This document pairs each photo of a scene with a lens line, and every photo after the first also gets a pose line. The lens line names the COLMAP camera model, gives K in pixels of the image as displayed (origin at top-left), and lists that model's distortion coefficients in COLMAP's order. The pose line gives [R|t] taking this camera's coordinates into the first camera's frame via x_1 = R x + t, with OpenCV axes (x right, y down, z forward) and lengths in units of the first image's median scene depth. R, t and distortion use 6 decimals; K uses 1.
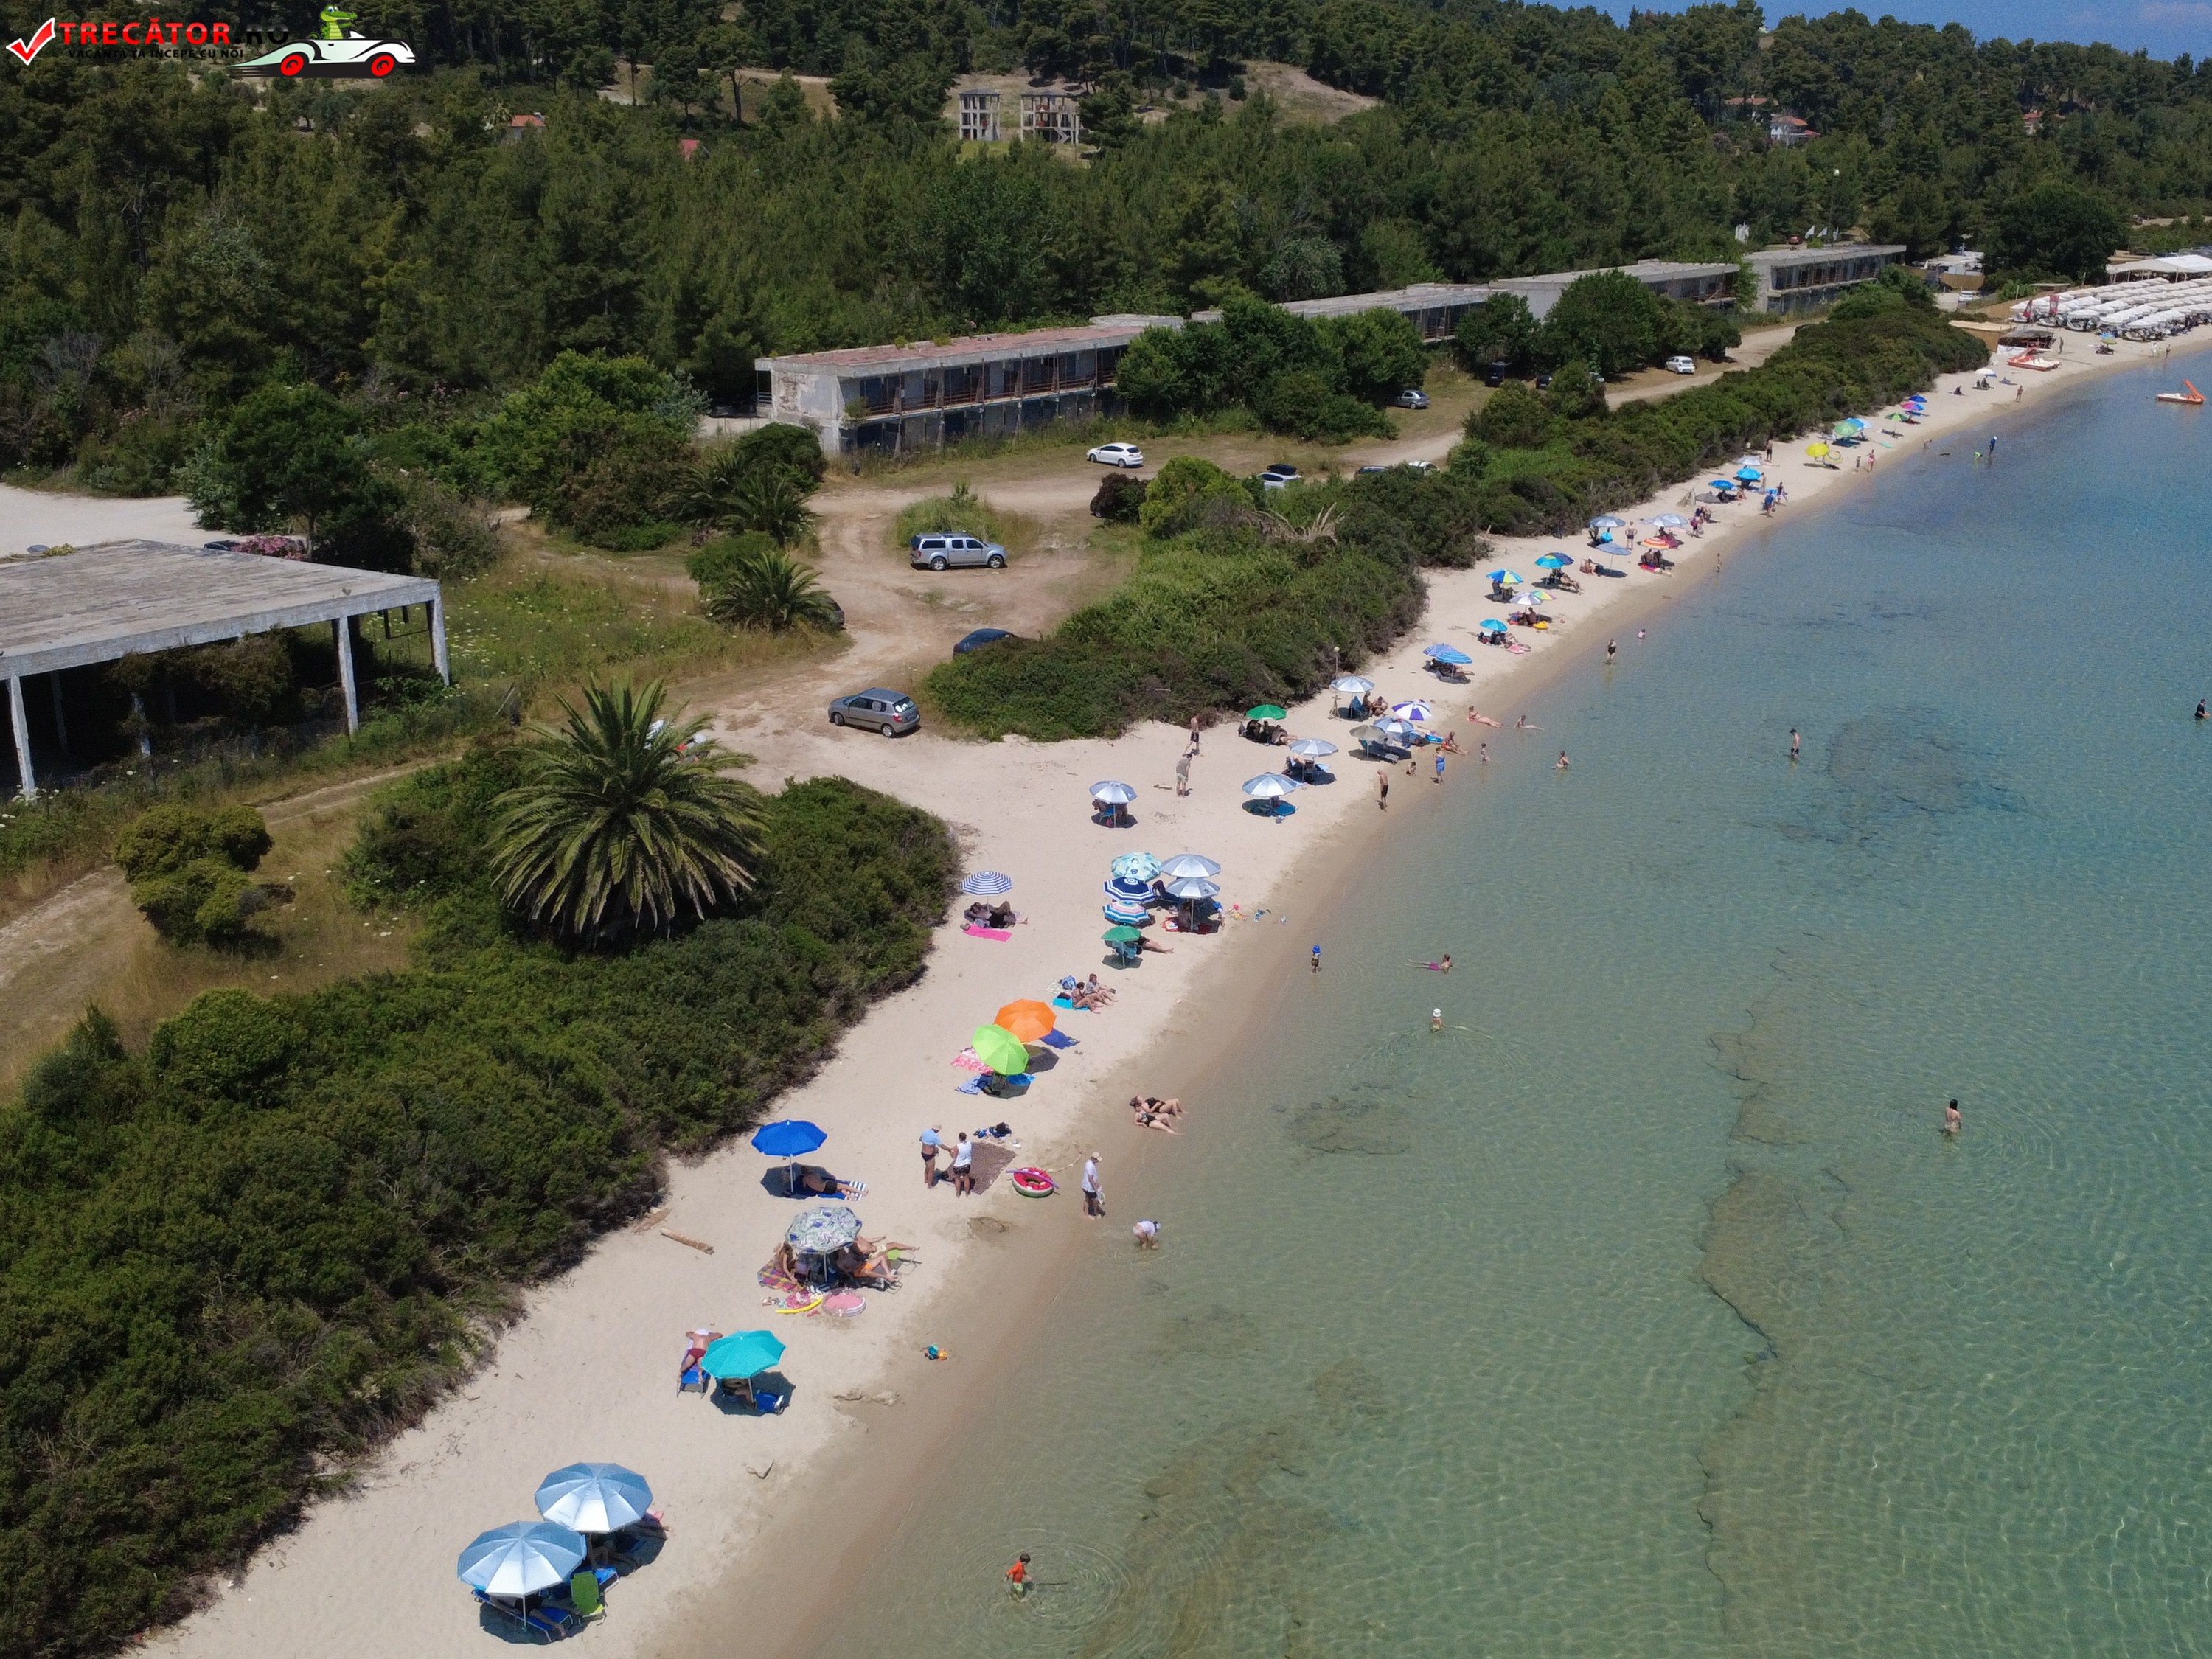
lens RADIAL K [[2128.3, 0, 1108.0], [0, 2128.3, 826.7], [0, 0, 1]] dist [-0.005644, 0.000000]
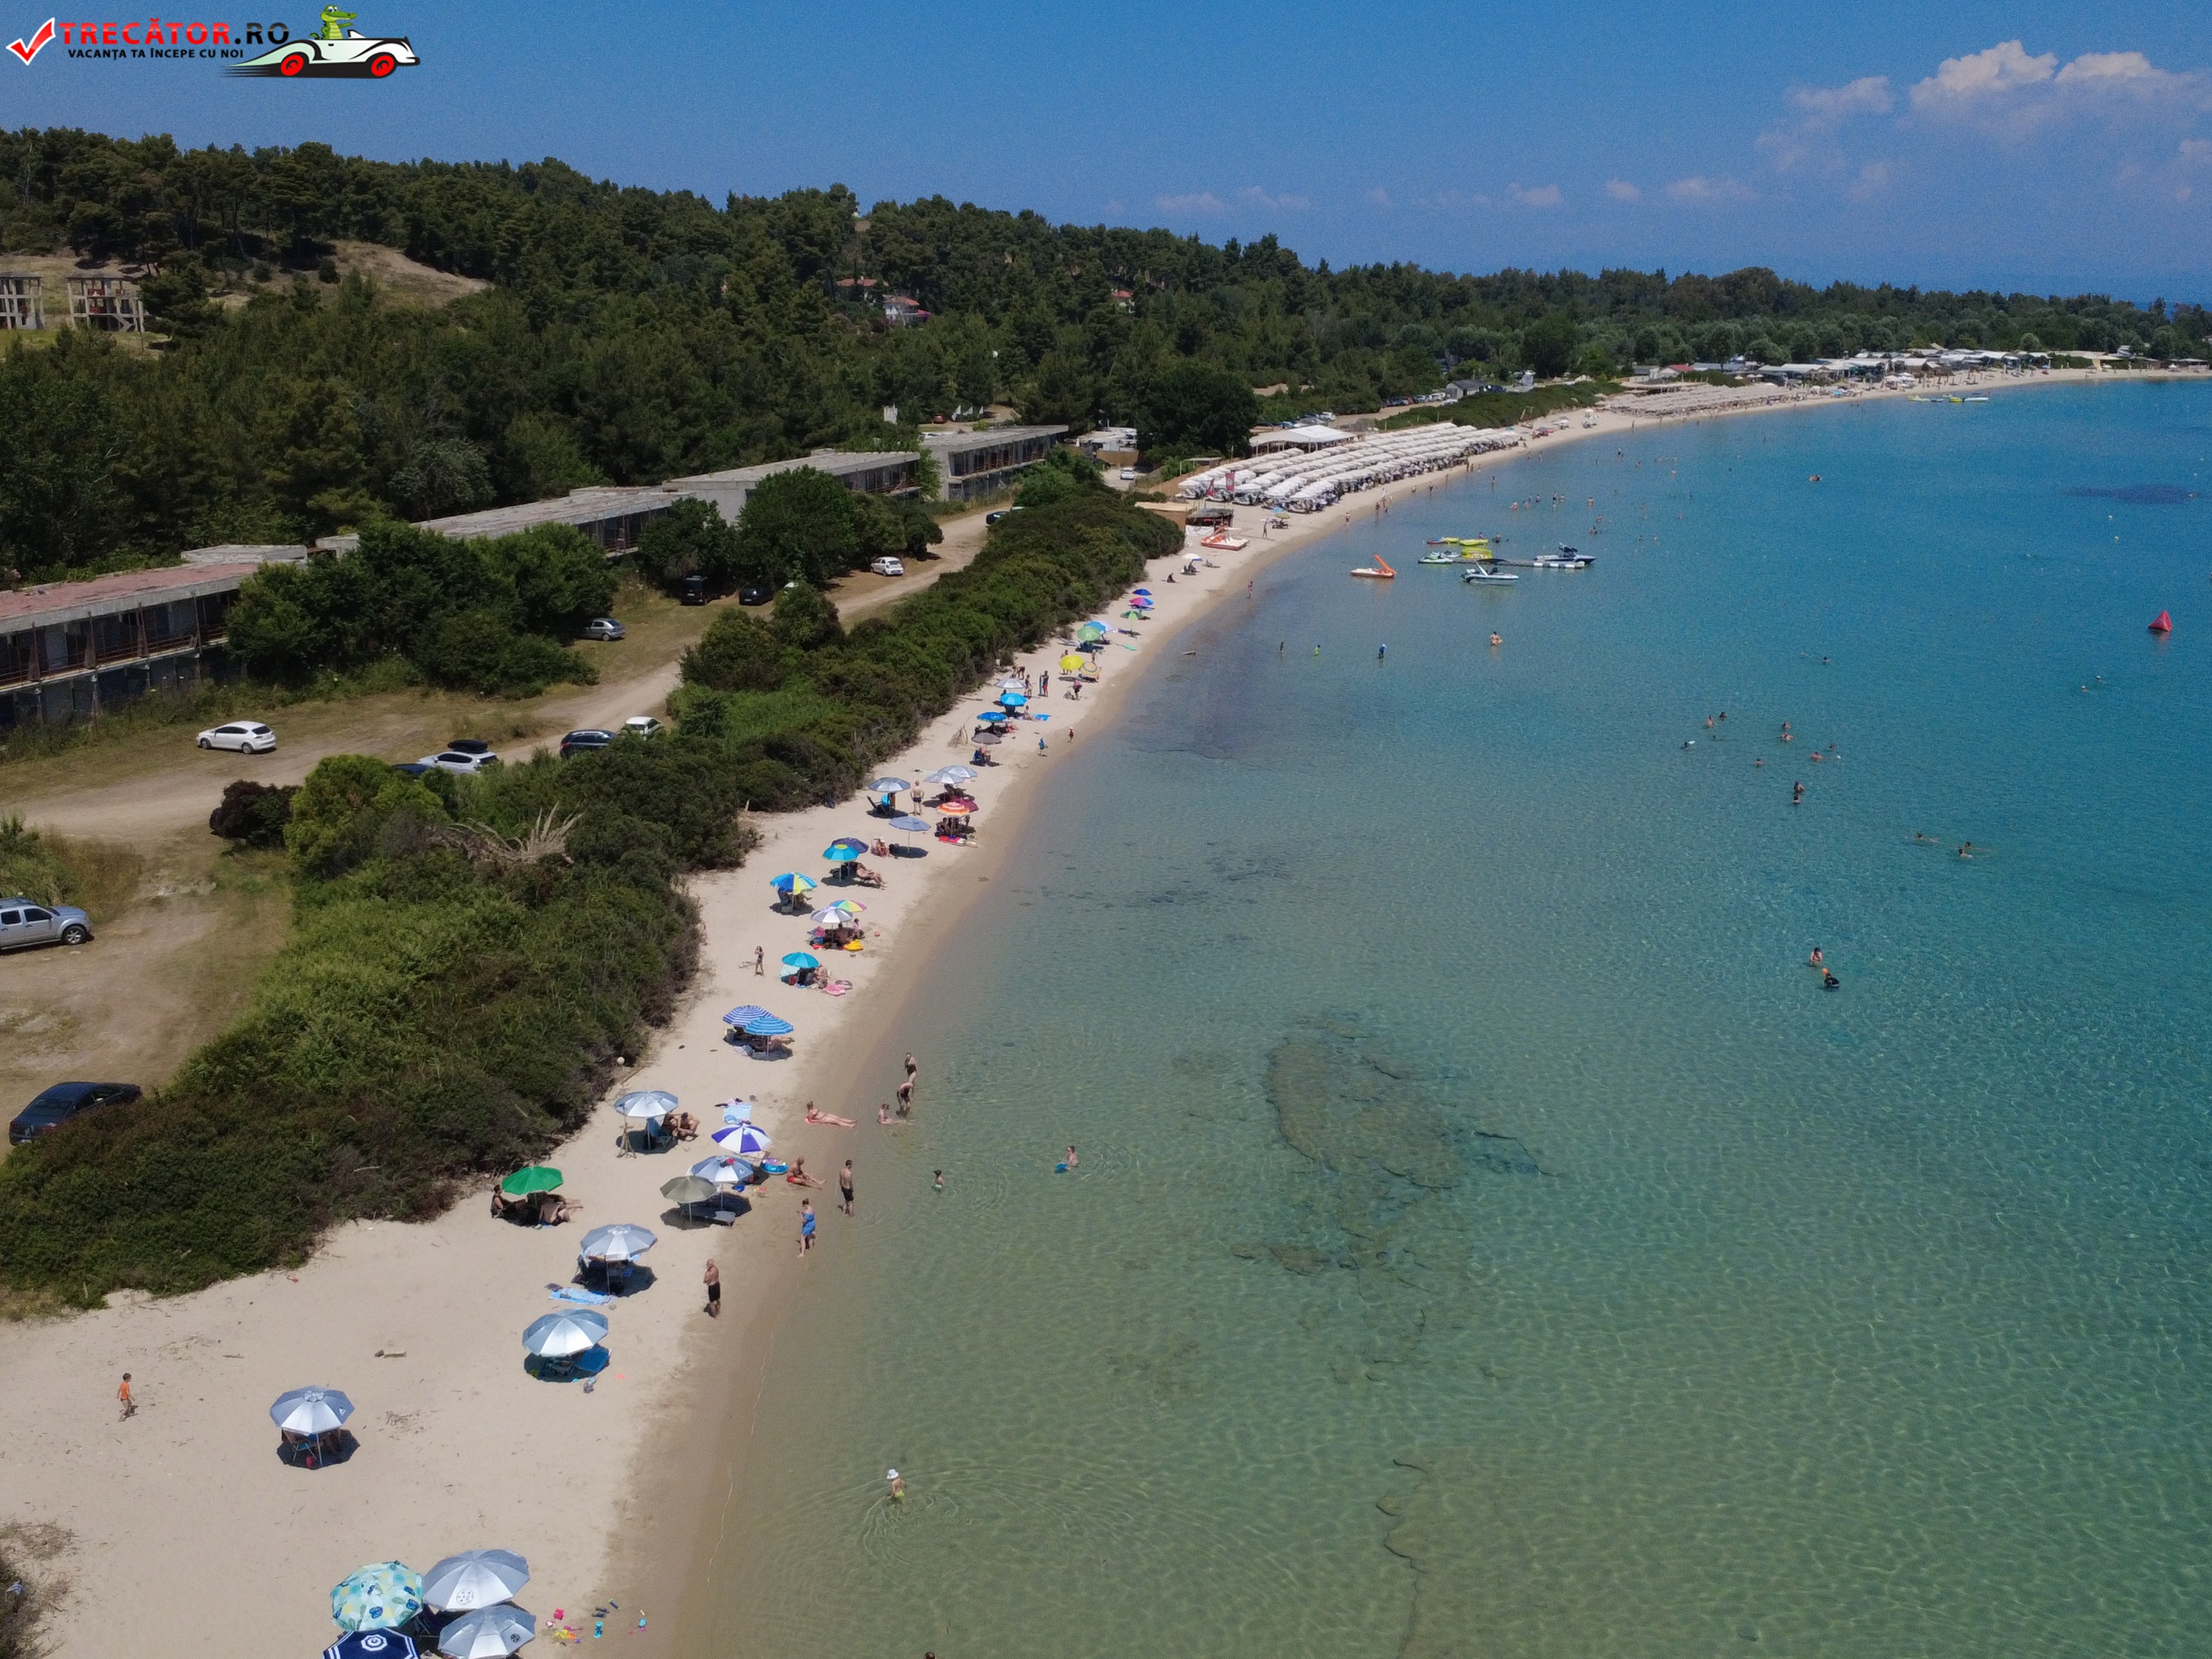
lens RADIAL K [[2128.3, 0, 1098.8], [0, 2128.3, 828.3], [0, 0, 1]] dist [-0.005644, 0.000000]
pose [[0.921585, -0.097960, 0.375612, -0.001028], [0.126738, 0.990539, -0.052626, -0.052976], [-0.366903, 0.096104, 0.925282, 0.152467]]
